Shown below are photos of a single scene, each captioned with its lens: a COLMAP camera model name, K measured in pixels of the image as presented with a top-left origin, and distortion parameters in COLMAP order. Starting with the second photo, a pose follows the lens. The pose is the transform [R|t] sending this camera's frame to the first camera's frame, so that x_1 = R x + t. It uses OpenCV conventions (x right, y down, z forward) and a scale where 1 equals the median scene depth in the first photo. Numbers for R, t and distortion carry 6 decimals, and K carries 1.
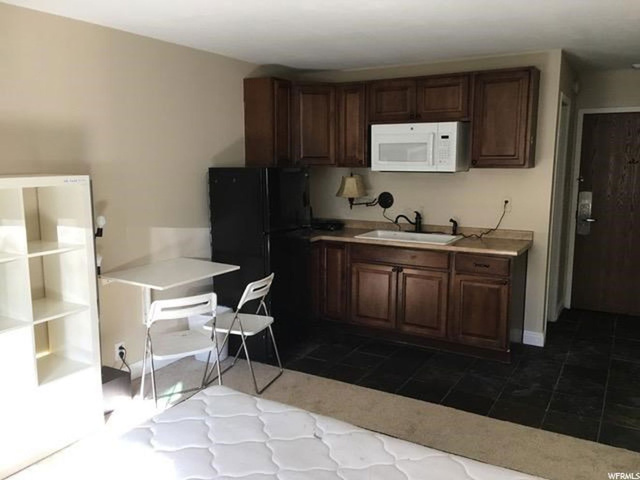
lens RADIAL K [[544.2, 0, 320.0], [0, 544.2, 240.0], [0, 0, 1]] dist [0.081491, -0.106781]
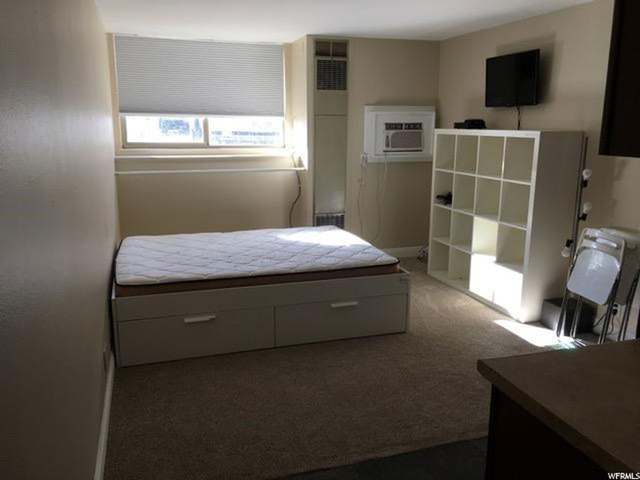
lens RADIAL K [[544.2, 0, 320.0], [0, 544.2, 240.0], [0, 0, 1]] dist [0.081491, -0.106781]
pose [[-0.665628, 0.161398, -0.728622, 0.620386], [-0.114805, 0.942567, 0.313668, -0.150050], [0.737401, 0.292436, -0.608869, 0.995280]]
